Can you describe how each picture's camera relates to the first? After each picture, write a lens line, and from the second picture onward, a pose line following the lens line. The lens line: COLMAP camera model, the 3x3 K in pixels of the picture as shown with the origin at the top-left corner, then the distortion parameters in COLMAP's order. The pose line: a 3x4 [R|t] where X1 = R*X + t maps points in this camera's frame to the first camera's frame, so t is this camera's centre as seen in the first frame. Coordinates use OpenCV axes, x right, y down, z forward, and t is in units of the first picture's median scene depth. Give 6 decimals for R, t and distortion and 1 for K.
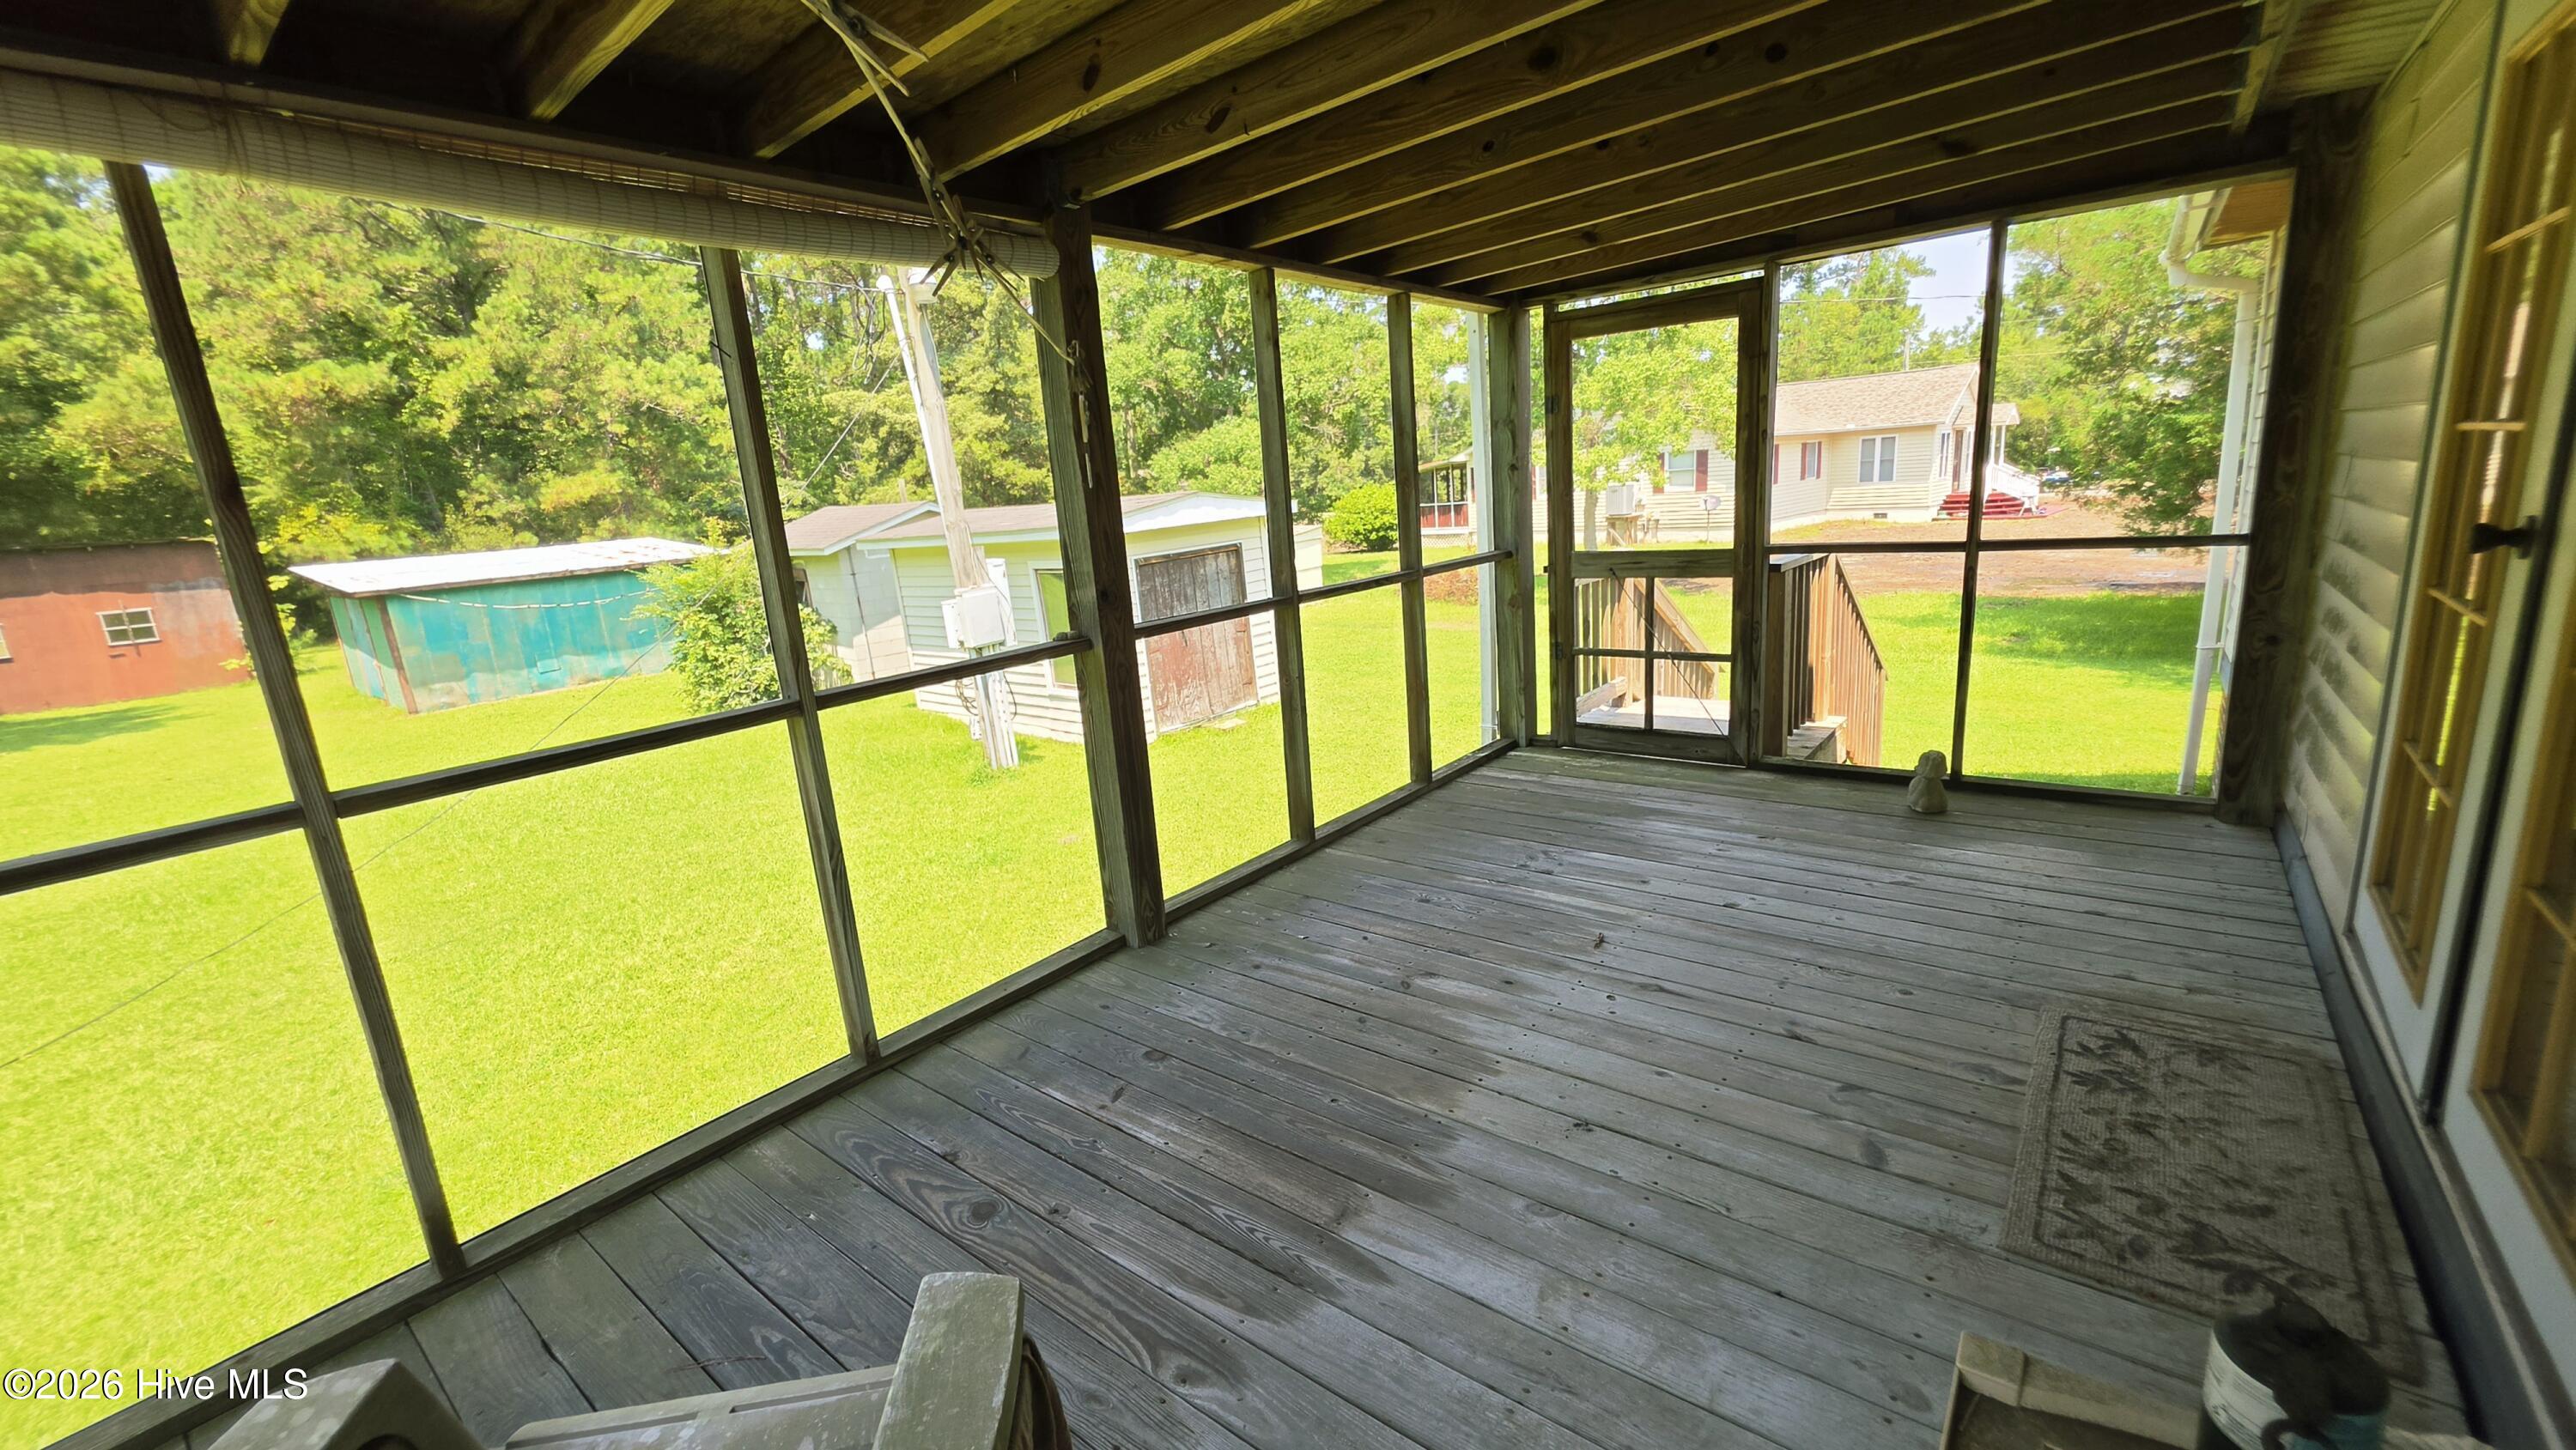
lens RADIAL K [[1037.1, 0, 1288.7], [0, 1037.1, 734.4], [0, 0, 1]] dist [-0.005615, 0.001797]
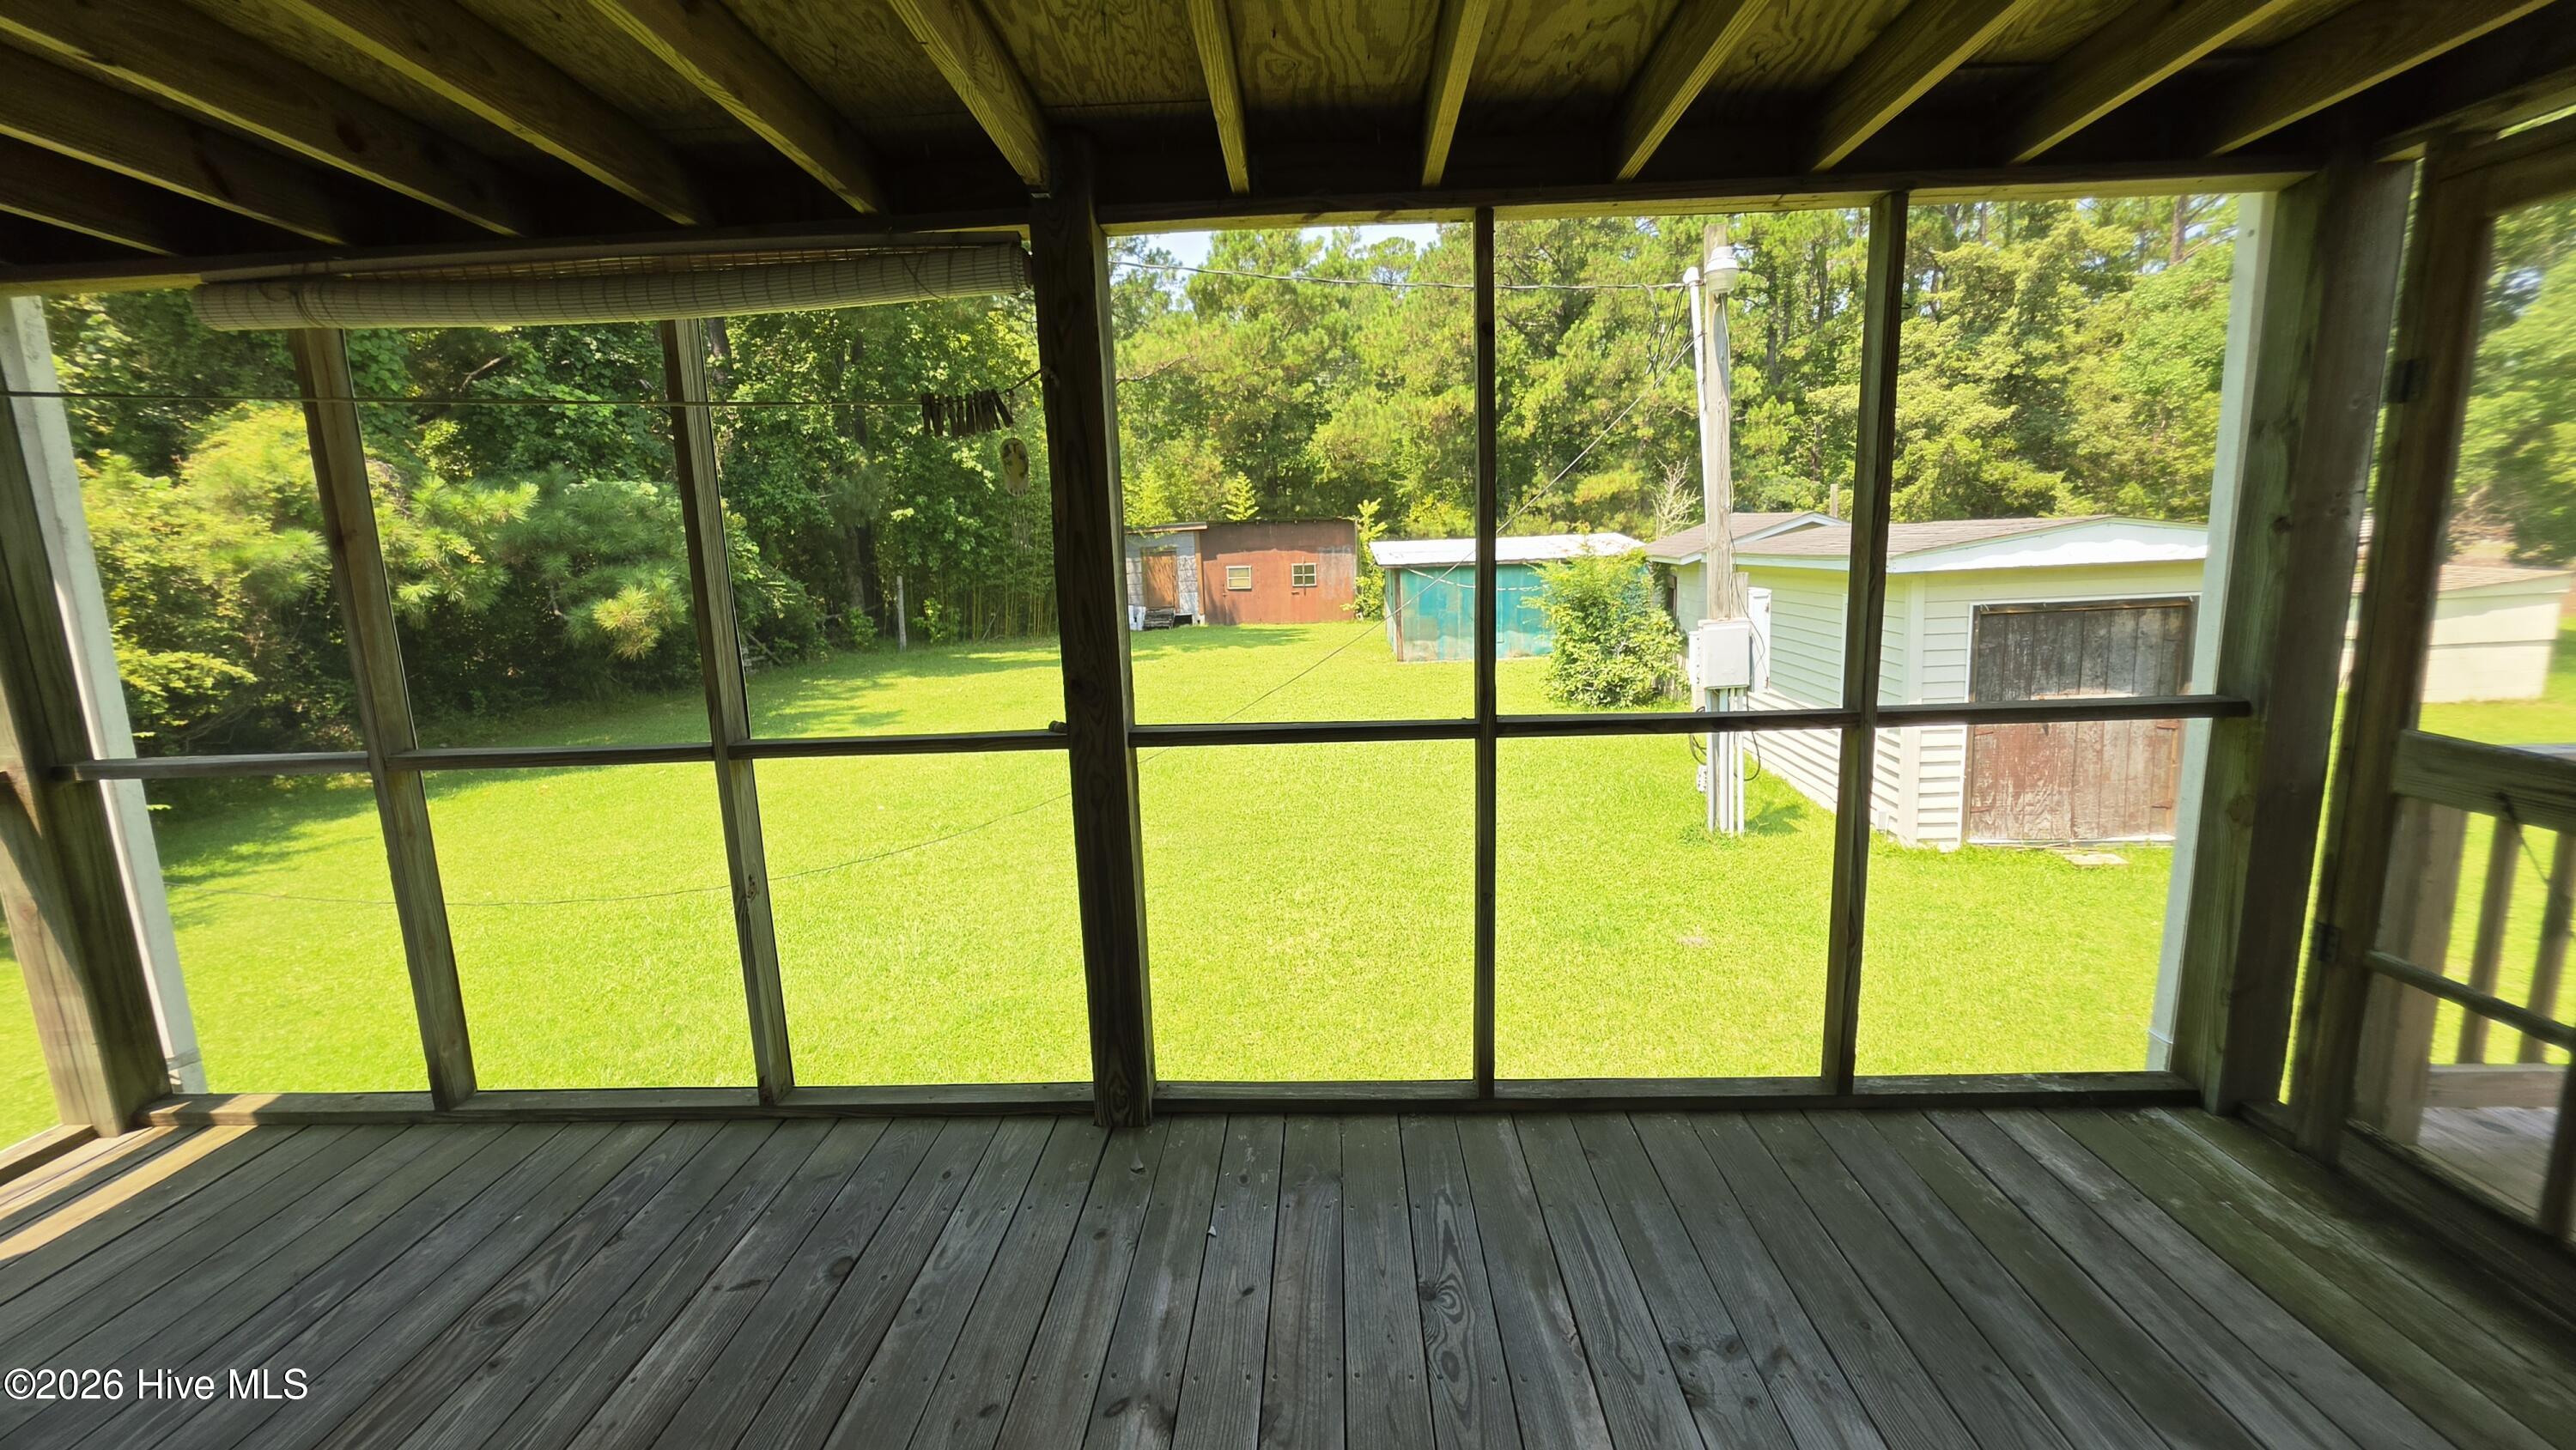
lens RADIAL K [[1037.1, 0, 1295.2], [0, 1037.1, 723.8], [0, 0, 1]] dist [-0.005615, 0.001797]
pose [[0.595194, 0.193450, -0.779949, 0.211394], [-0.197871, 0.975988, 0.091073, -0.081922], [0.778839, 0.100123, 0.619181, 0.251764]]
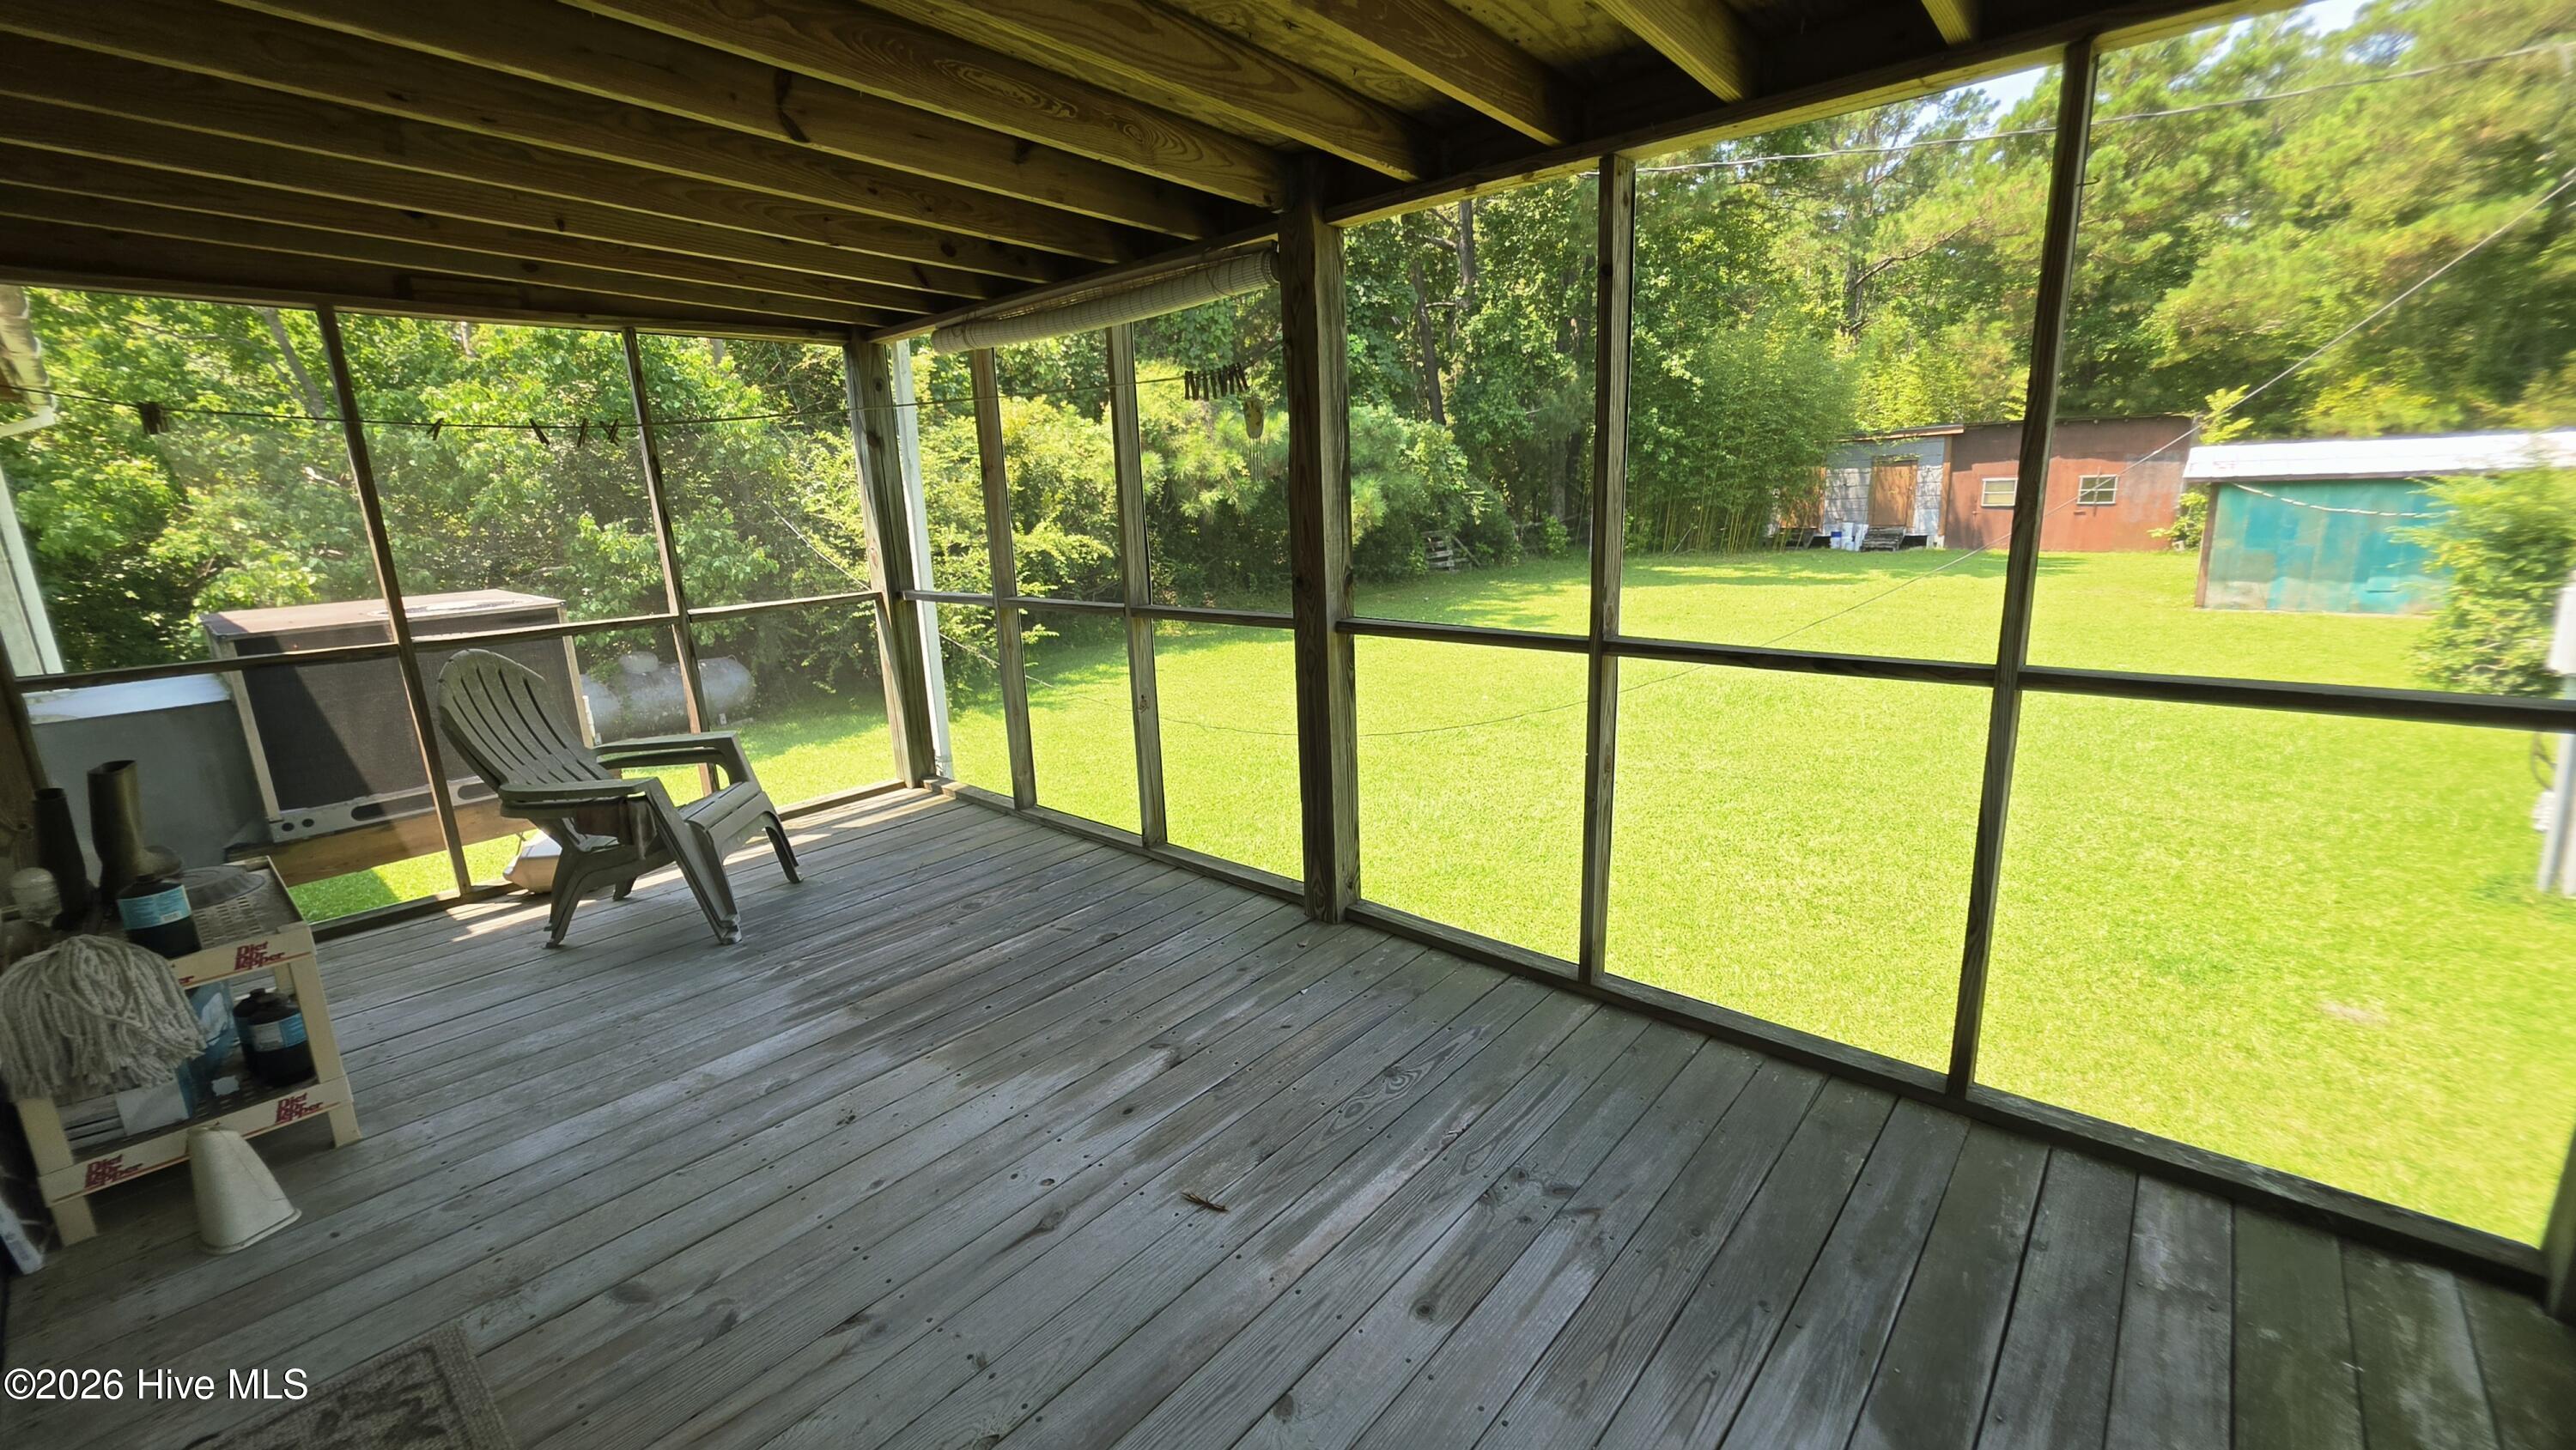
lens RADIAL K [[1037.1, 0, 1287.0], [0, 1037.1, 720.5], [0, 0, 1]] dist [-0.005615, 0.001797]
pose [[-0.049486, 0.300938, -0.952359, 0.338005], [-0.188899, 0.933498, 0.304794, -0.124793], [0.980749, 0.194983, 0.010652, 0.392413]]
